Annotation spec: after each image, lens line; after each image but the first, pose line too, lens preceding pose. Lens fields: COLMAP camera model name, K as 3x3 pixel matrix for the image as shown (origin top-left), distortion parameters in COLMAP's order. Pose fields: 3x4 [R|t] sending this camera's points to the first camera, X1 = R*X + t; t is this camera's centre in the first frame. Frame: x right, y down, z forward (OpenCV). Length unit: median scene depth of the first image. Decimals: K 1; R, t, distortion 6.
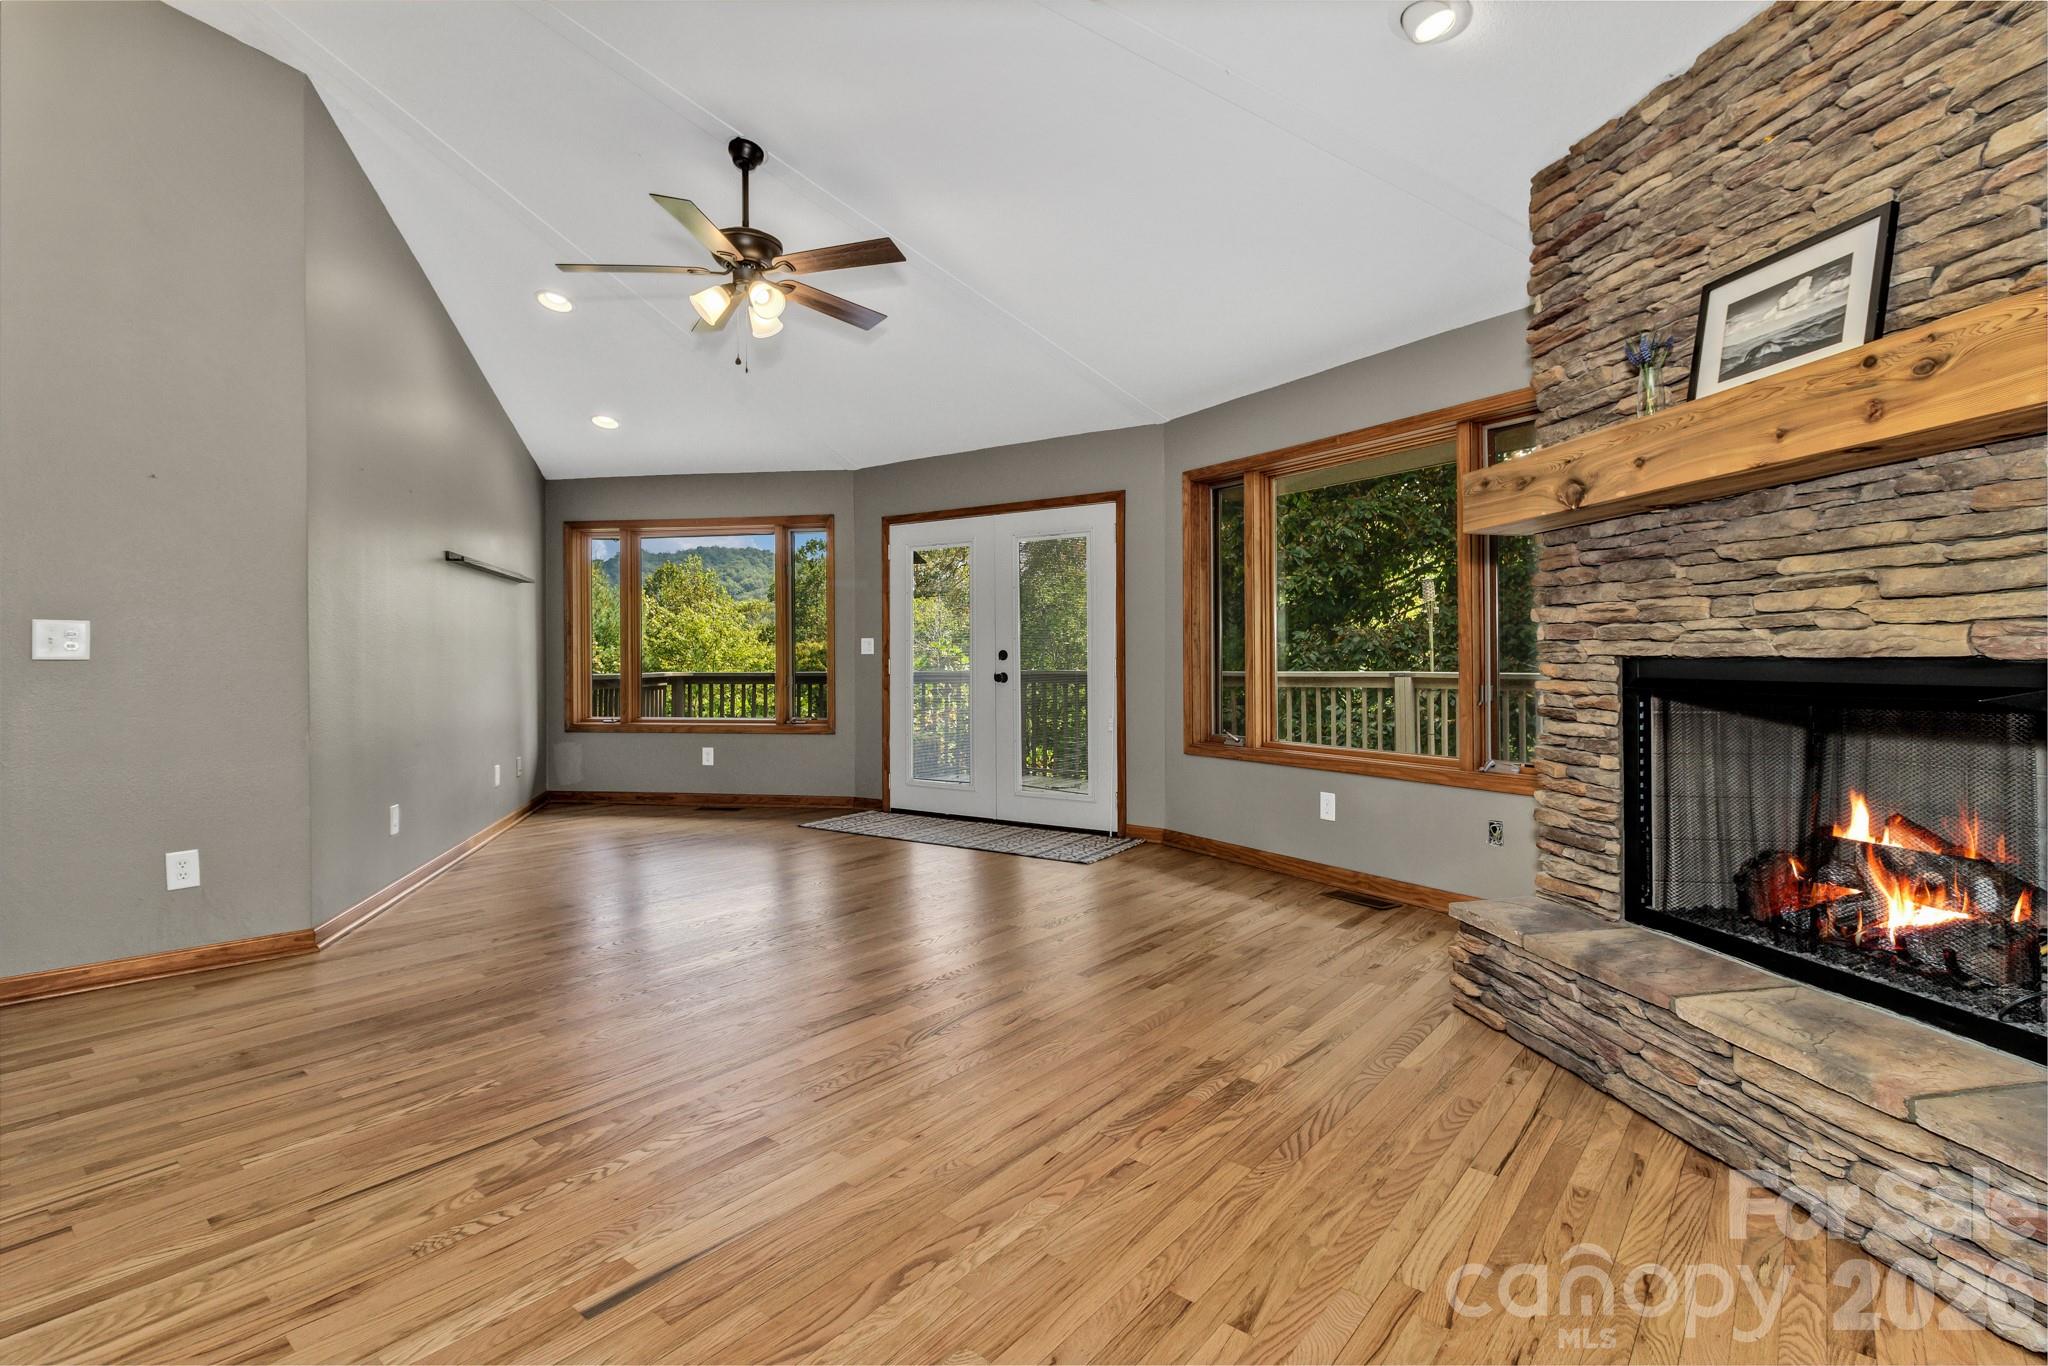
lens RADIAL K [[968.5, 0, 1031.8], [0, 968.5, 657.7], [0, 0, 1]] dist [0.001998, 0.002728]
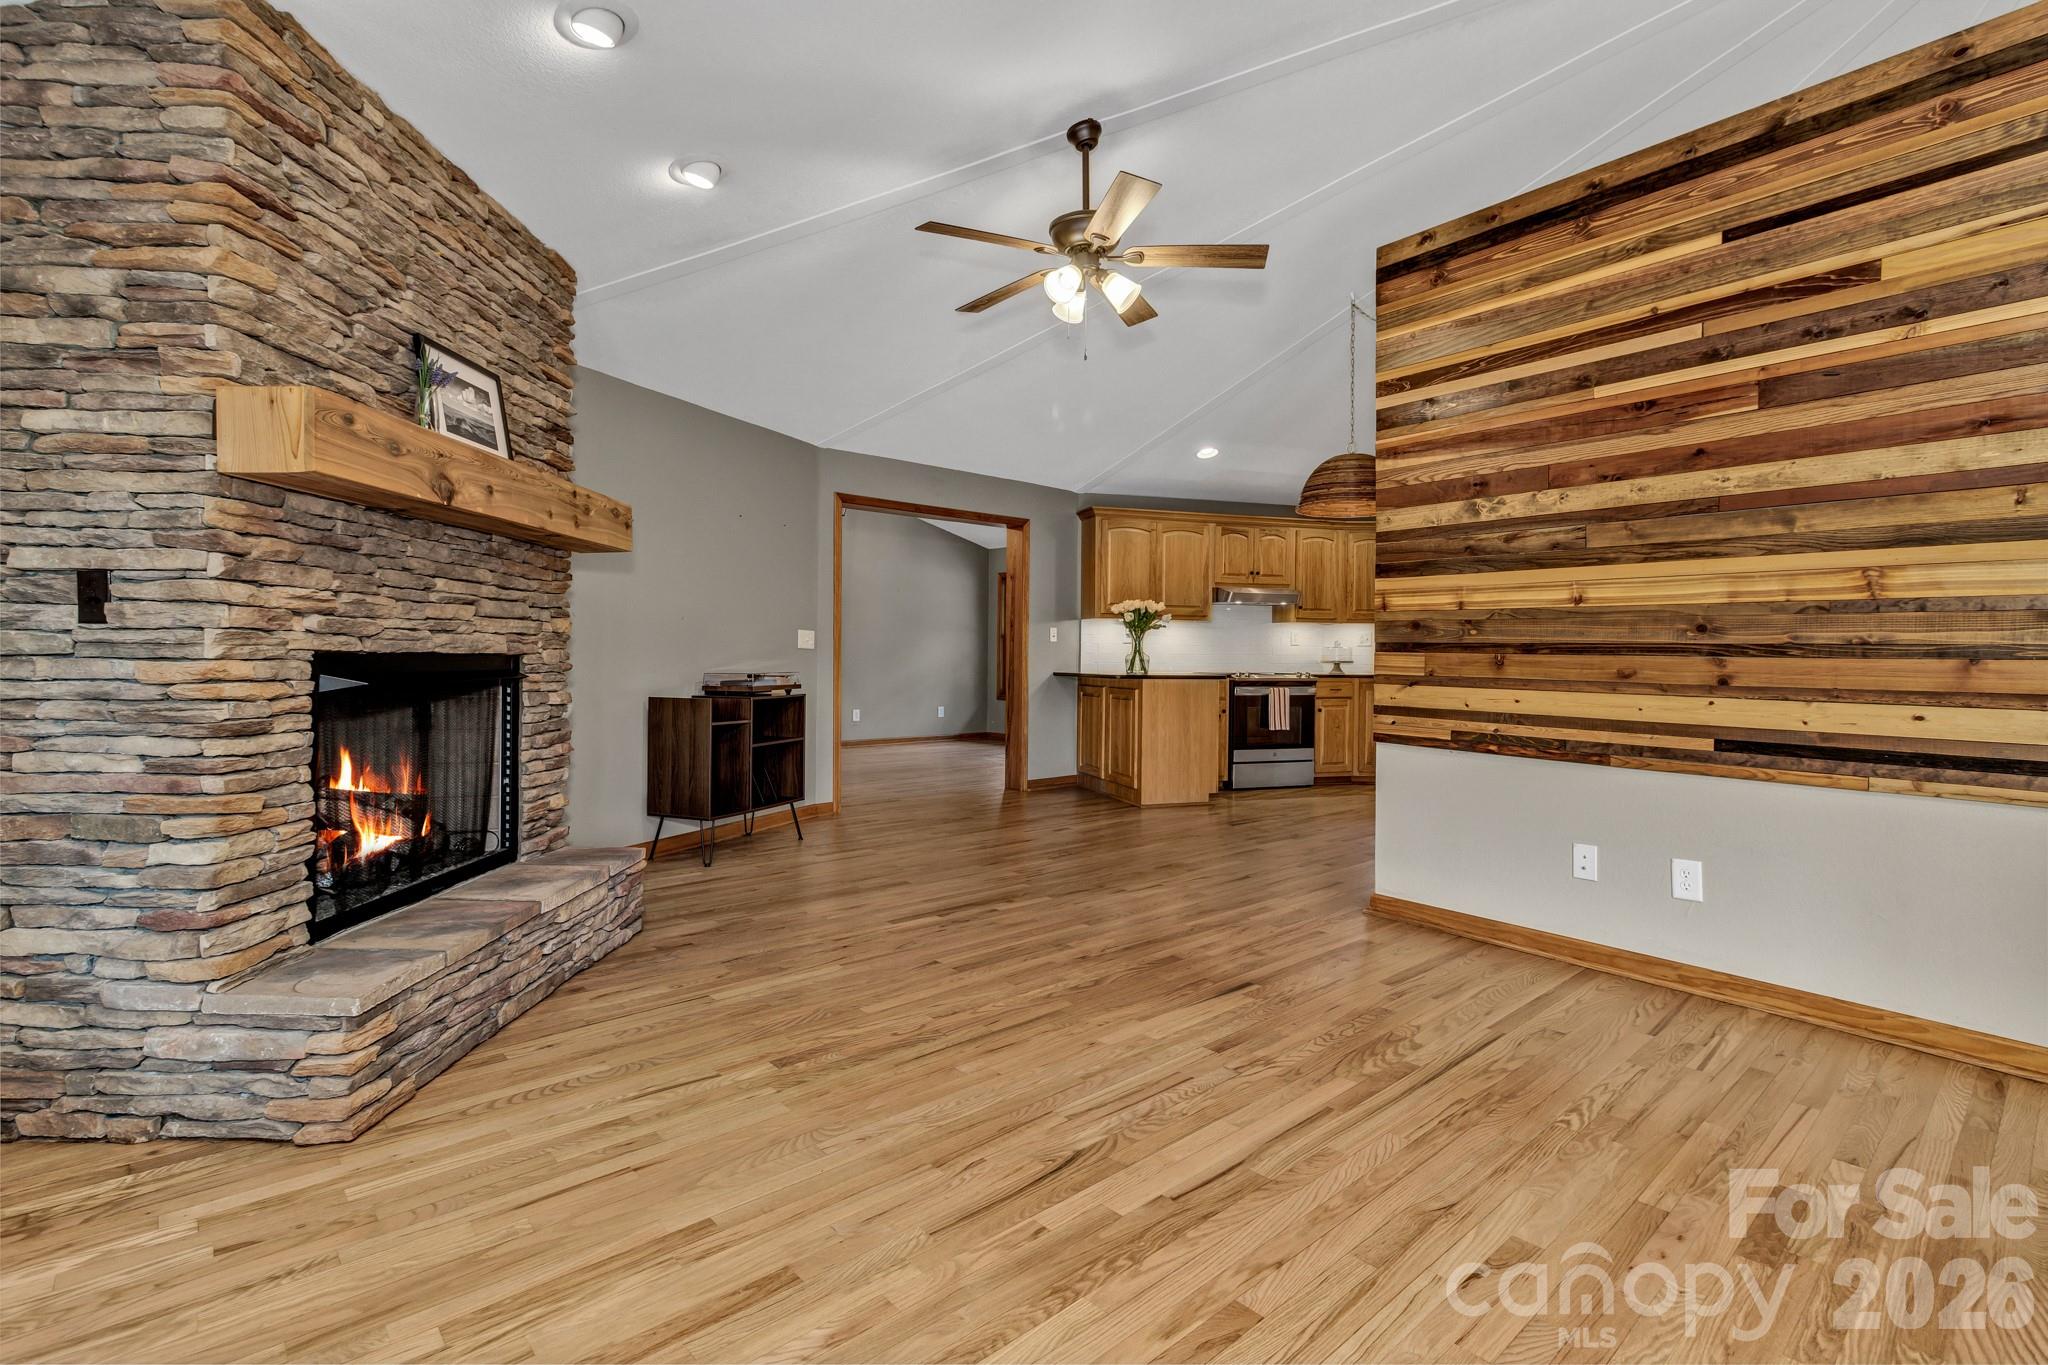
lens RADIAL K [[968.5, 0, 1031.8], [0, 968.5, 657.2], [0, 0, 1]] dist [0.001998, 0.002728]
pose [[-0.989863, -0.001215, 0.142021, -0.188355], [-0.001112, 0.999999, 0.000805, 0.002608], [-0.142022, 0.000639, -0.989863, 1.943991]]
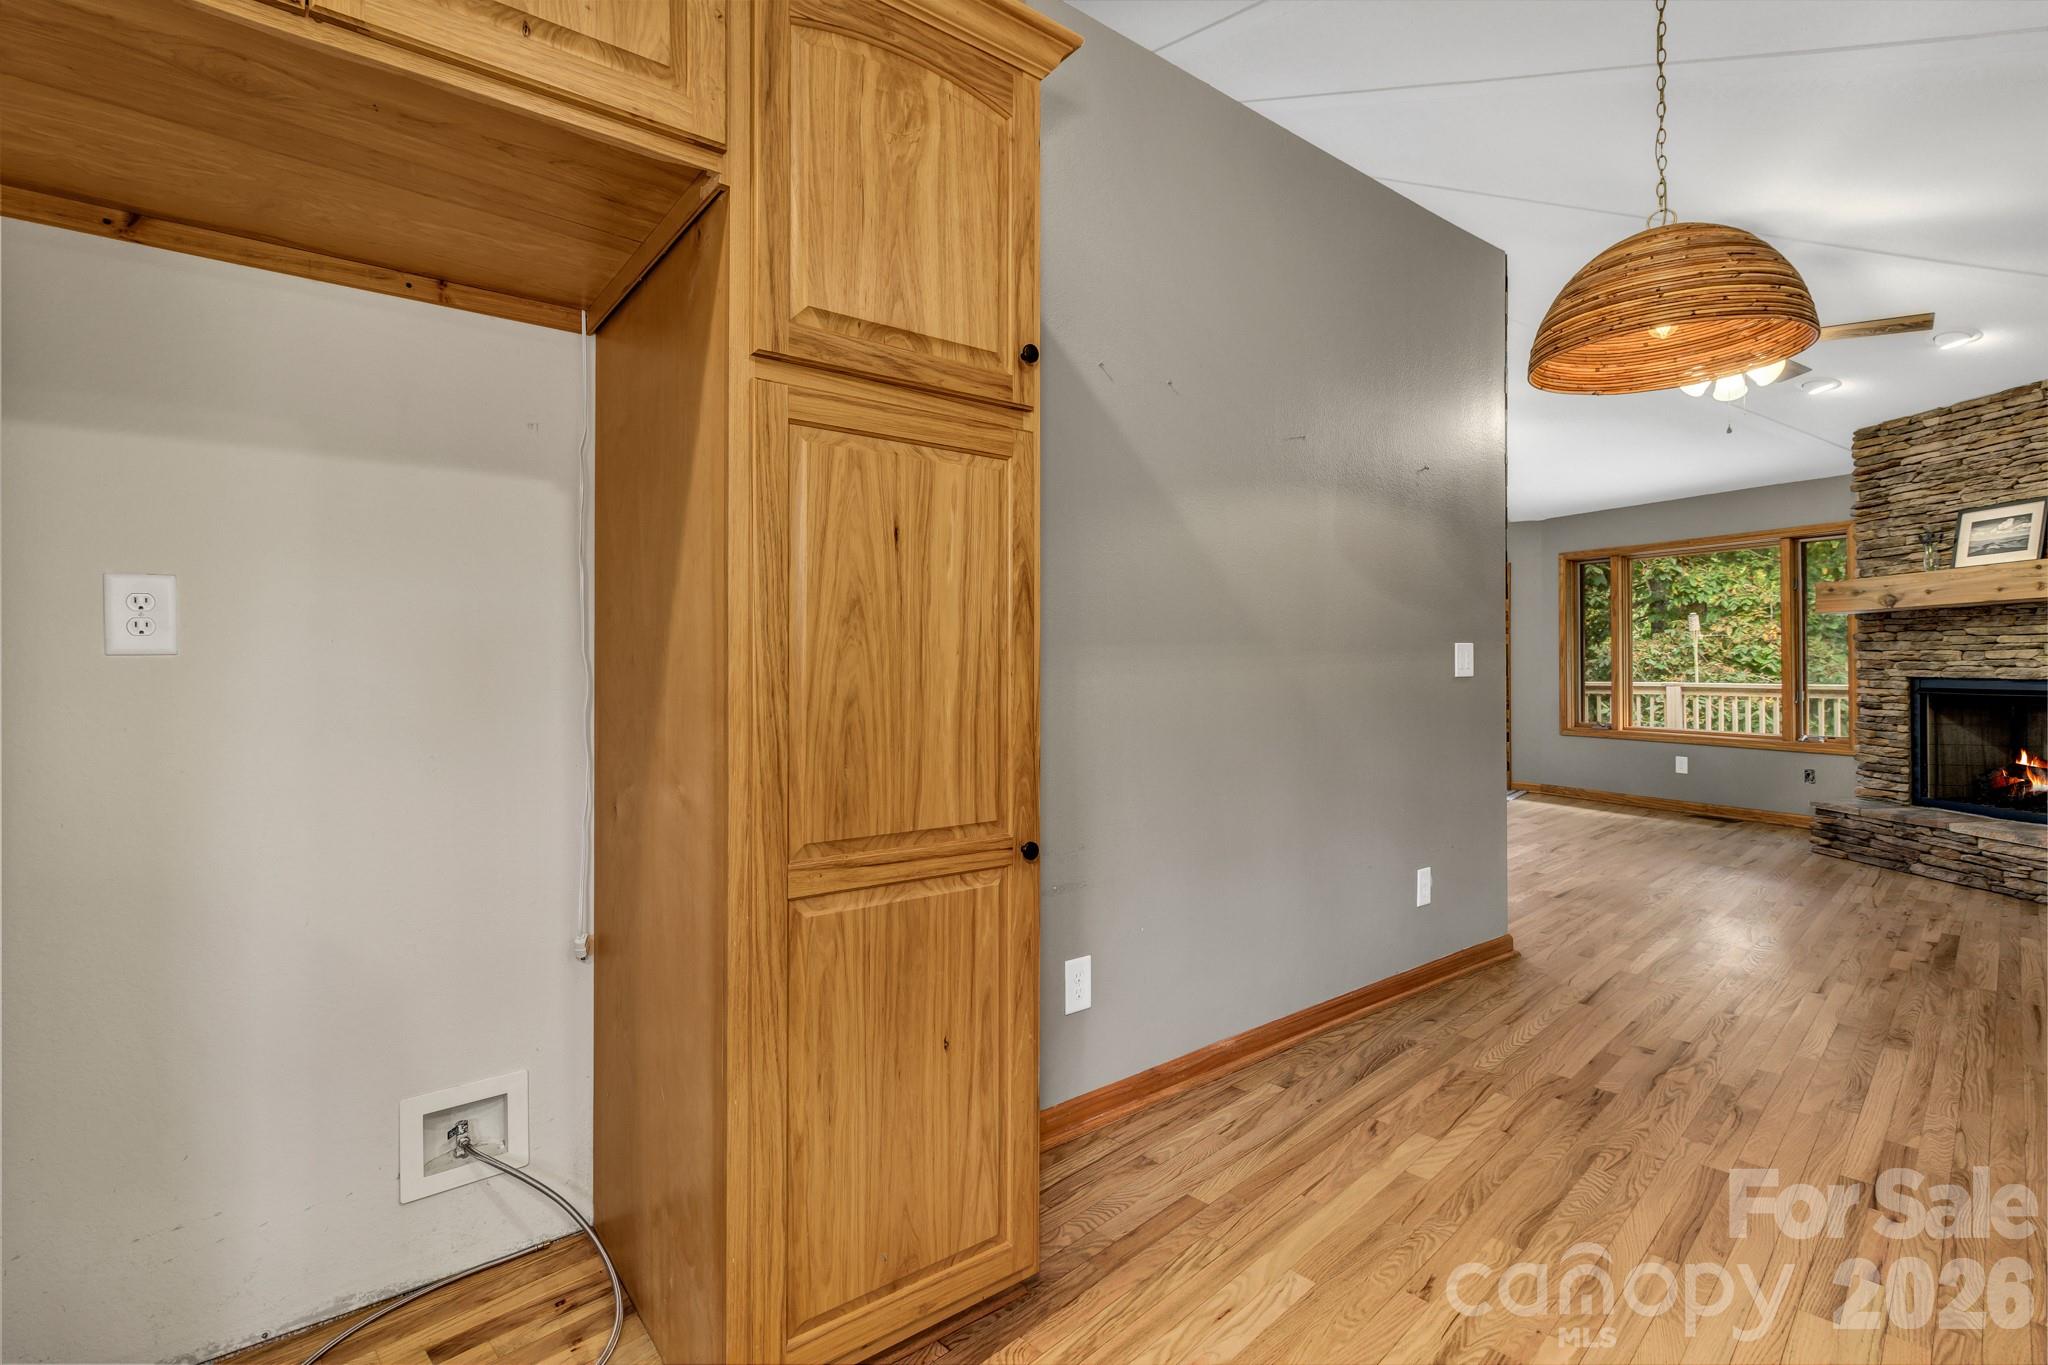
lens RADIAL K [[968.5, 0, 1031.8], [0, 968.5, 657.2], [0, 0, 1]] dist [0.001998, 0.002728]
pose [[0.993923, 0.005221, -0.109951, -1.108402], [-0.005876, 0.999967, -0.005638, -0.022460], [0.109918, 0.006250, 0.993921, -1.366909]]
